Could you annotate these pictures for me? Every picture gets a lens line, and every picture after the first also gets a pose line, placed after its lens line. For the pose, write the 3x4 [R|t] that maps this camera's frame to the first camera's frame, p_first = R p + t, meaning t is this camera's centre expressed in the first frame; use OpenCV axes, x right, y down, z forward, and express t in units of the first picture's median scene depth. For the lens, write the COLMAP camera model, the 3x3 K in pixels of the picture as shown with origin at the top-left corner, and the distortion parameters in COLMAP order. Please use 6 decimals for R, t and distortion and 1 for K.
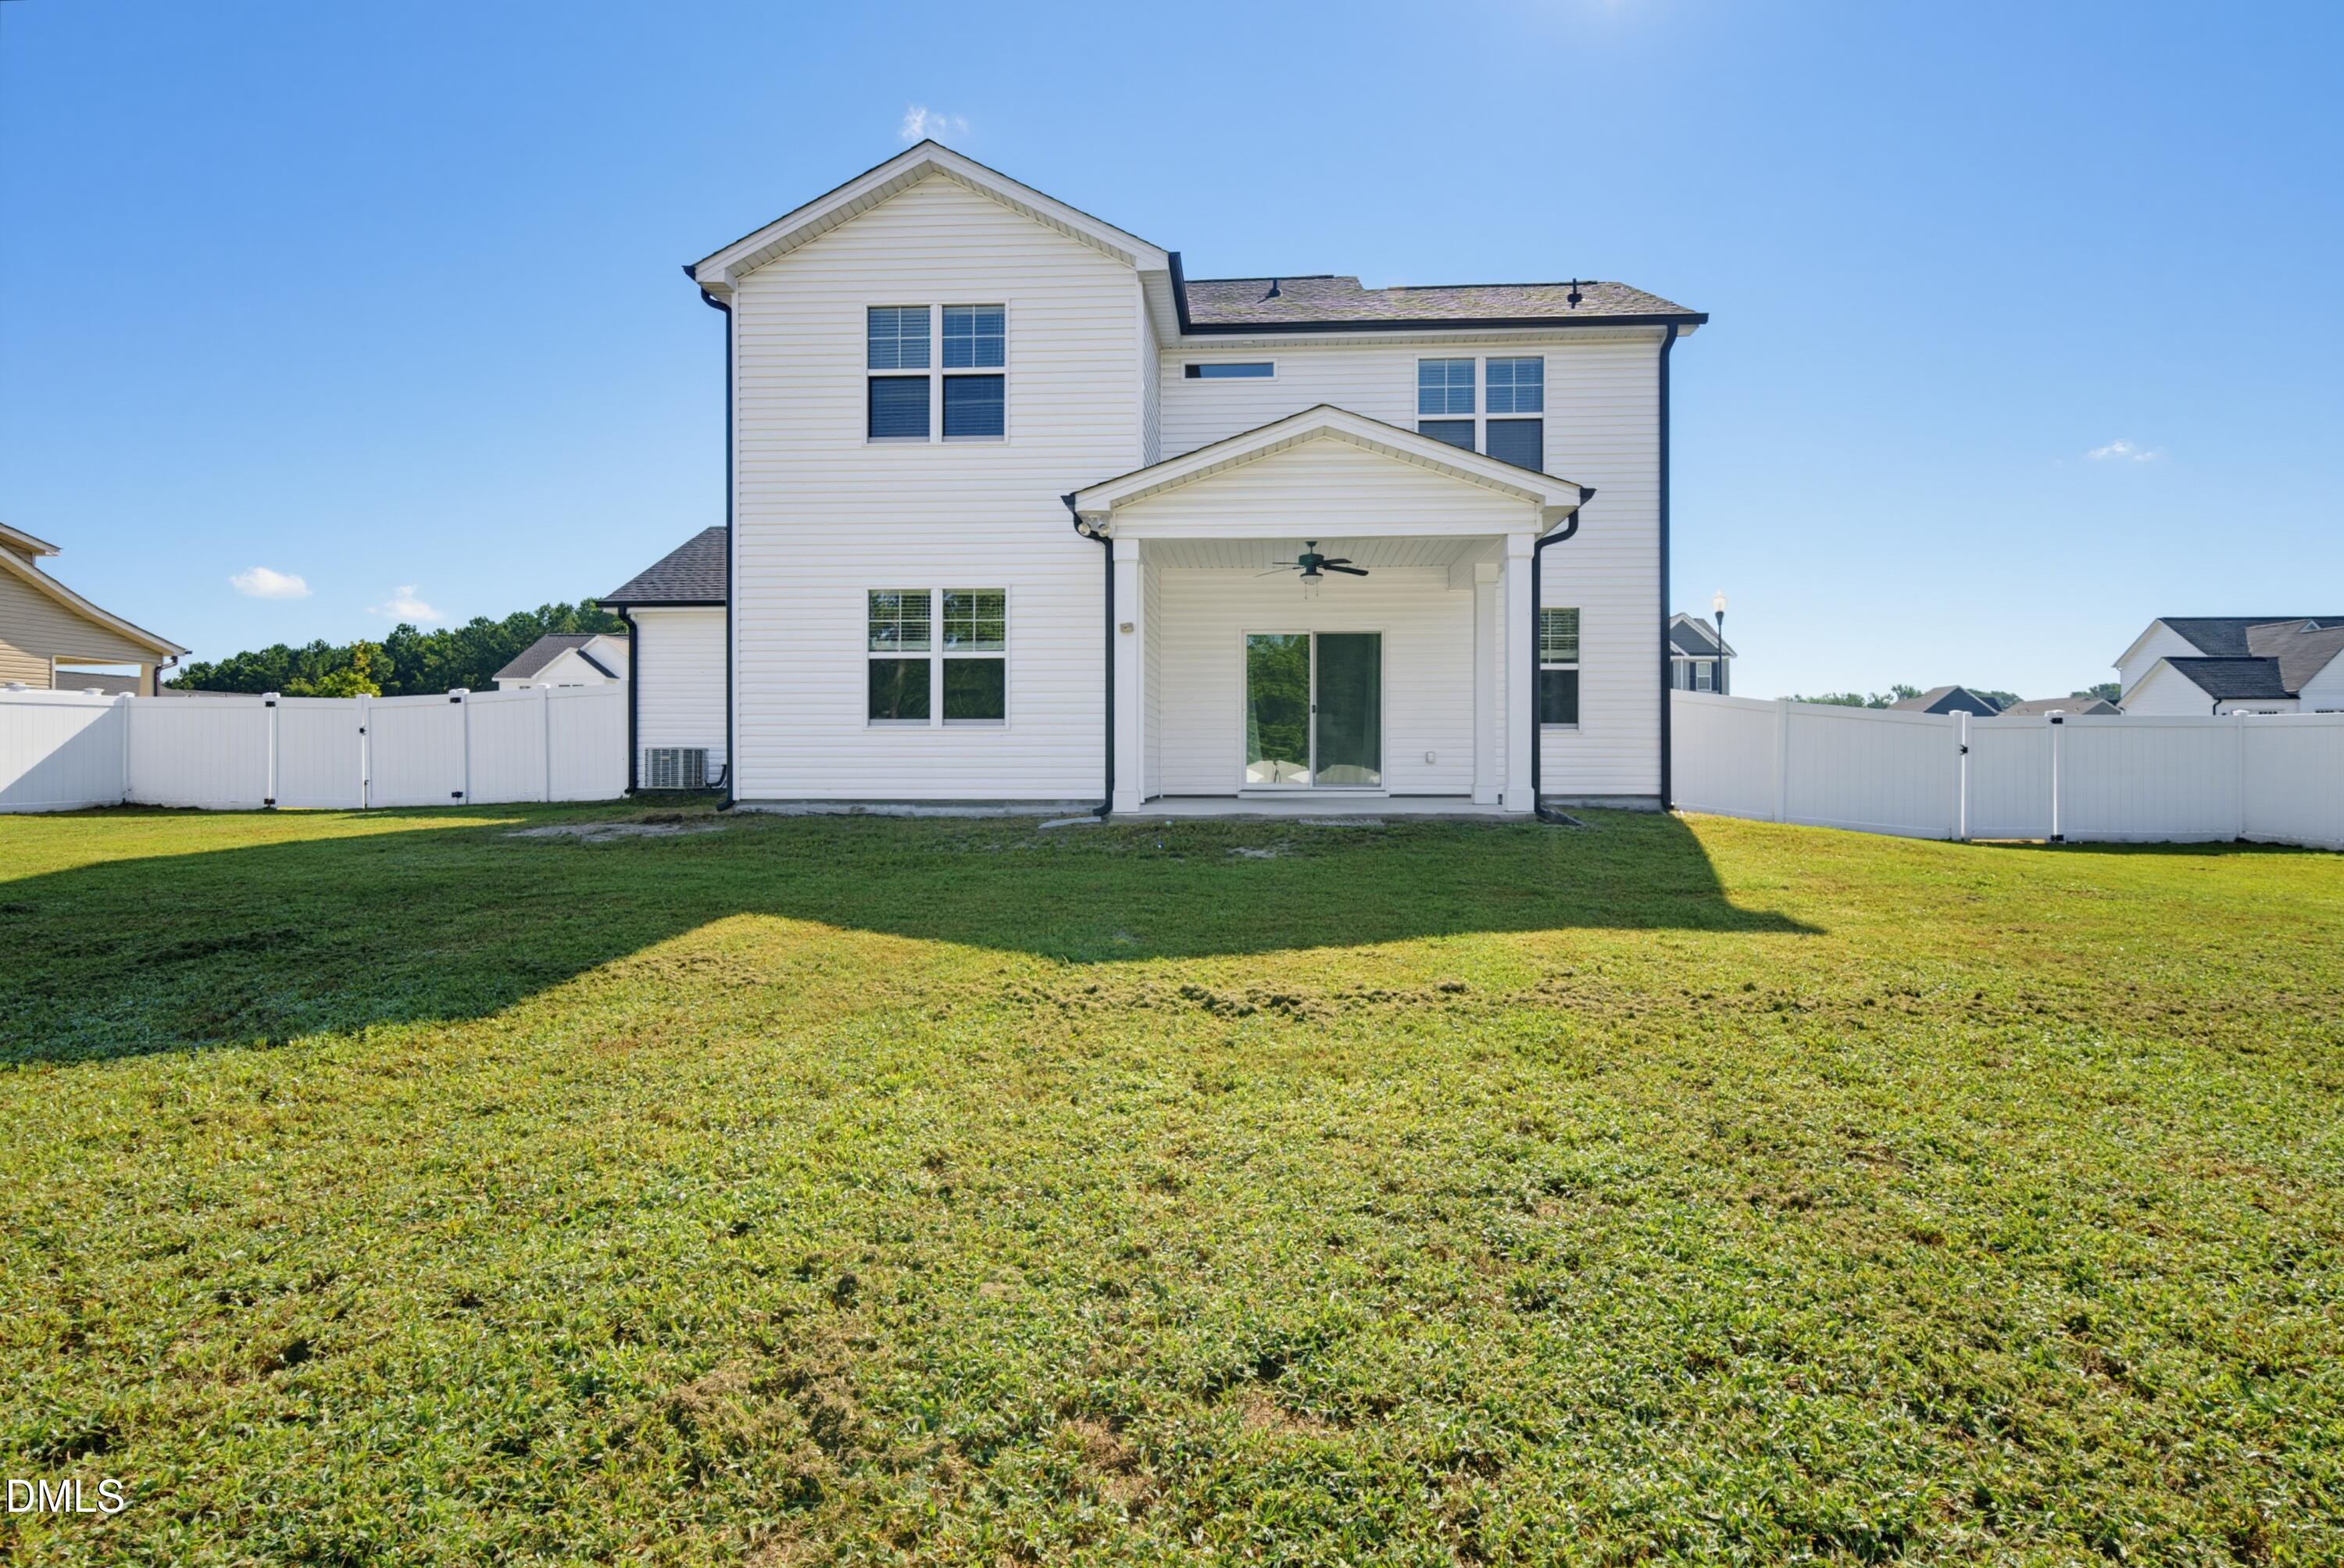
lens RADIAL K [[1290.5, 0, 1179.0], [0, 1290.5, 765.3], [0, 0, 1]] dist [-0.005243, -0.000147]
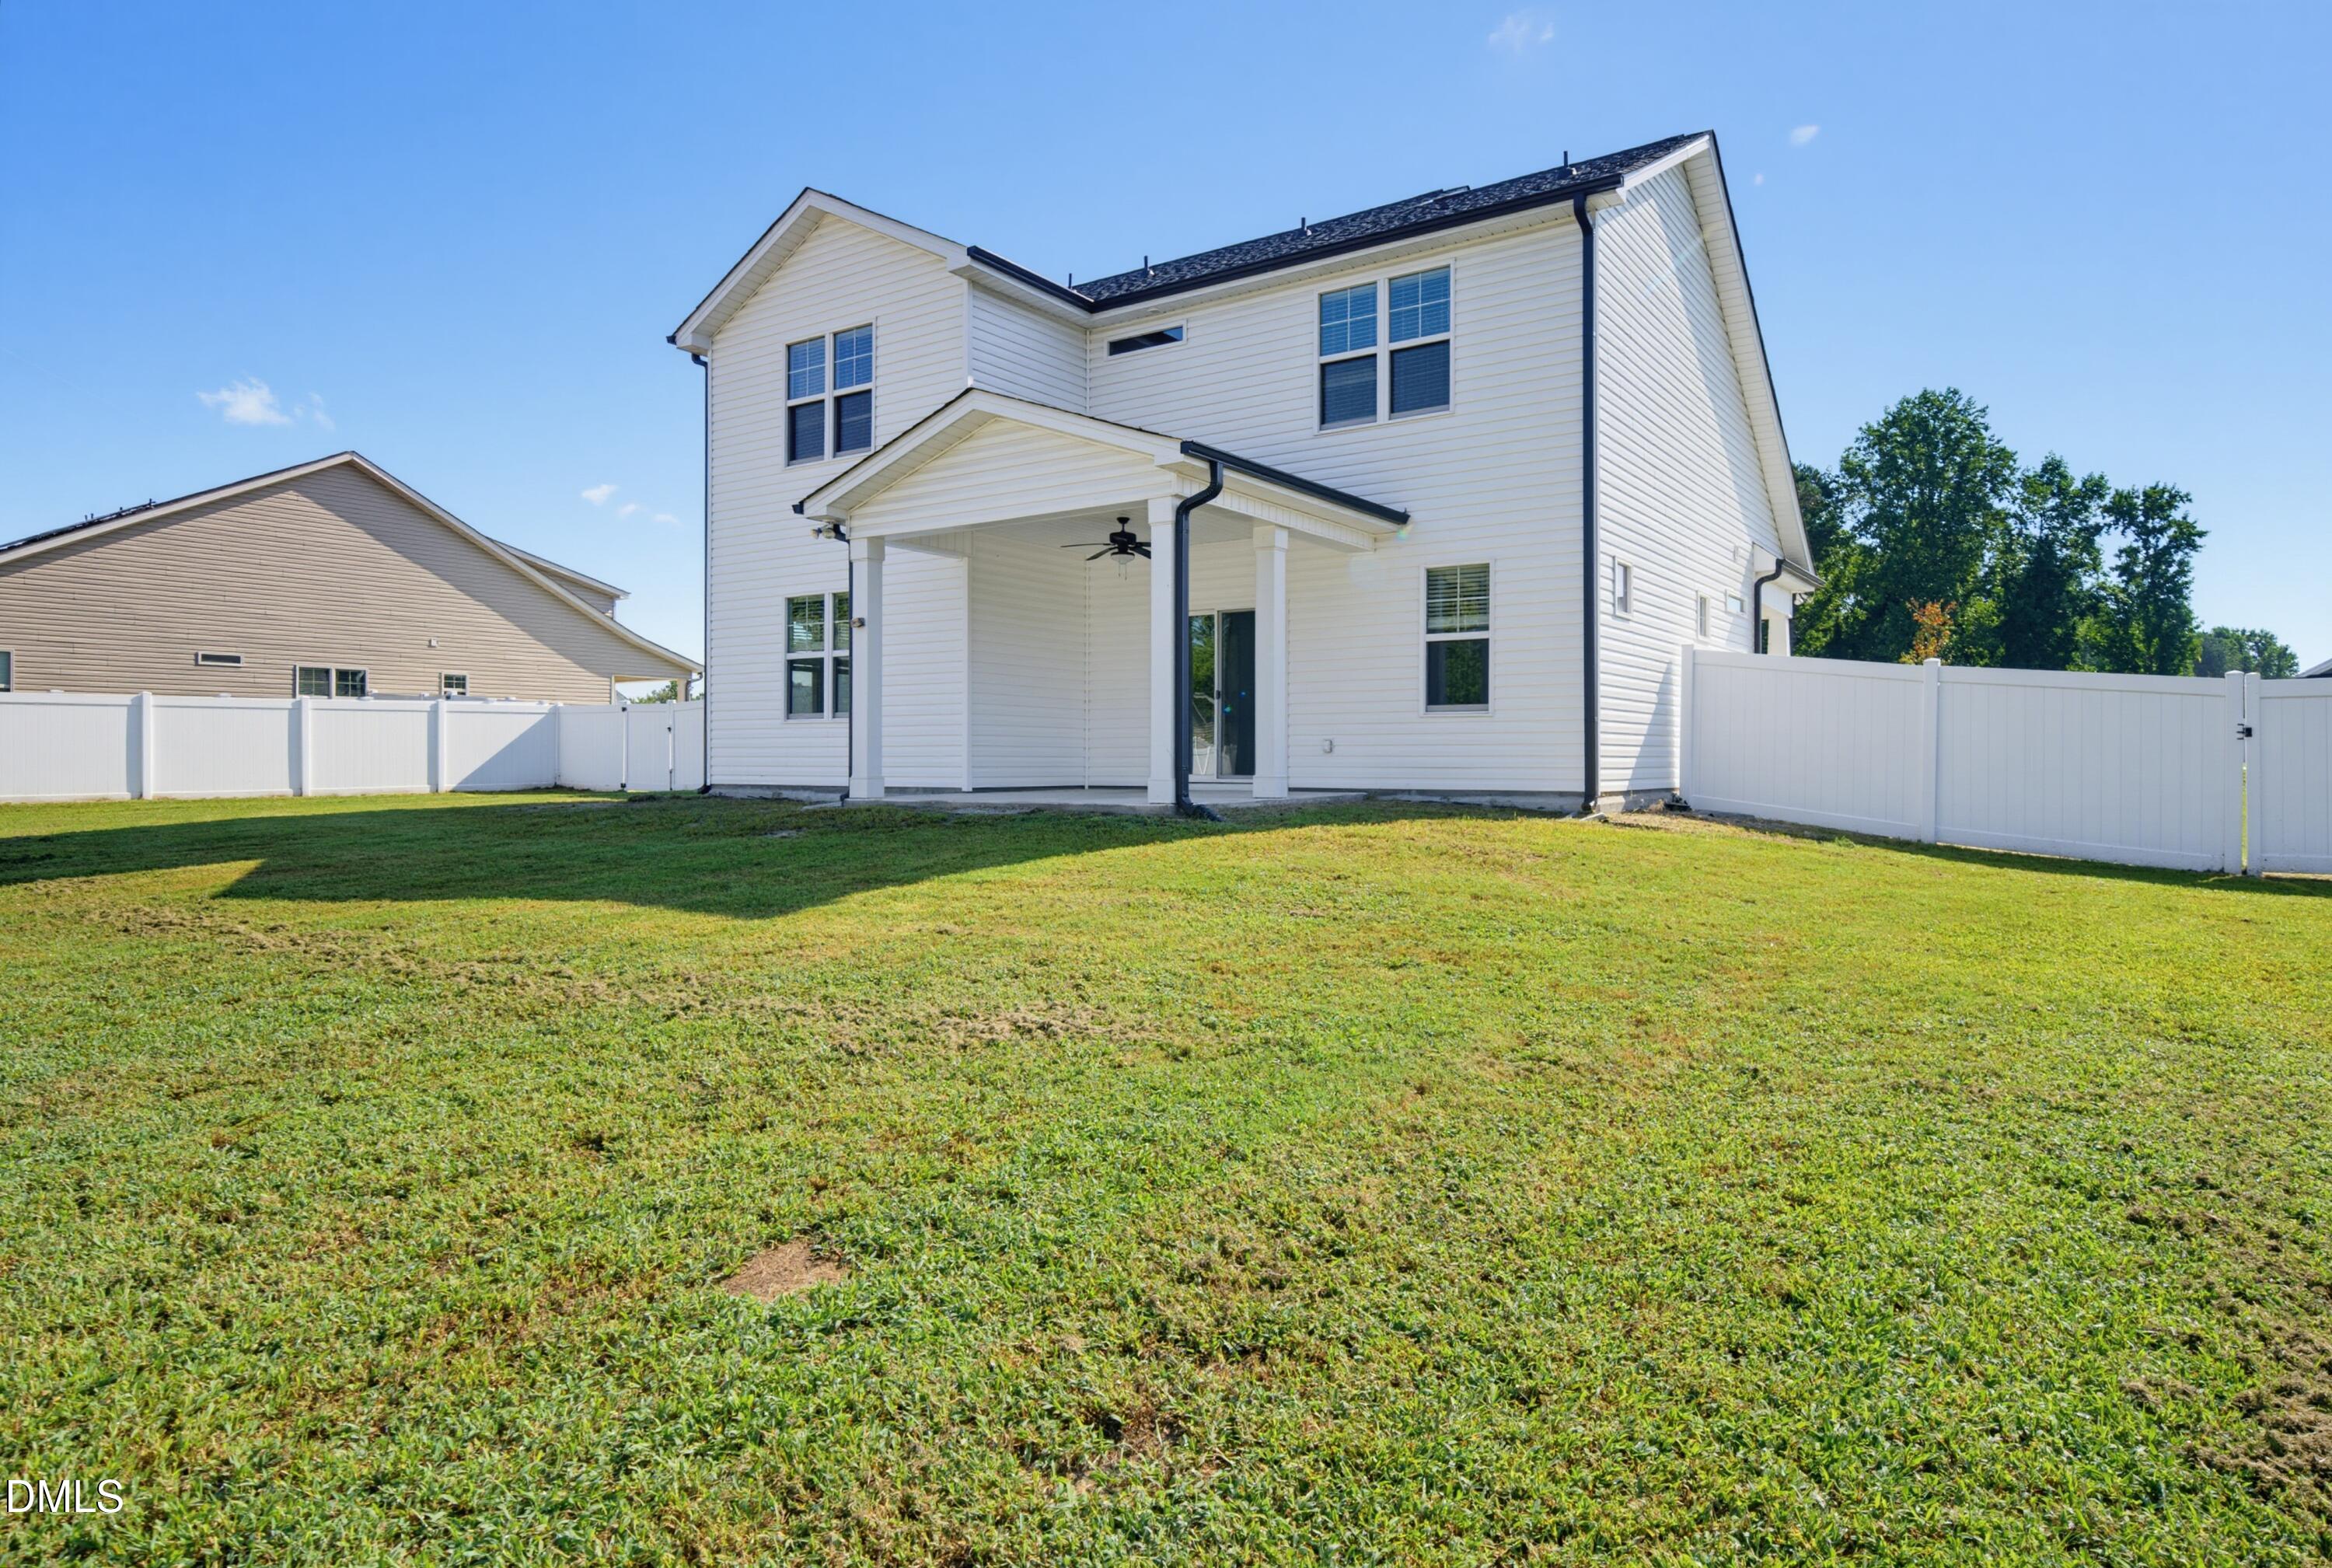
lens RADIAL K [[1327.3, 0, 1166.0], [0, 1327.3, 784.0], [0, 0, 1]] dist [0.003843, 0.000554]
pose [[0.855476, 0.008897, -0.517765, 0.638614], [0.002971, 0.999752, 0.022088, -0.000063], [0.517833, -0.020434, 0.855237, 0.179106]]
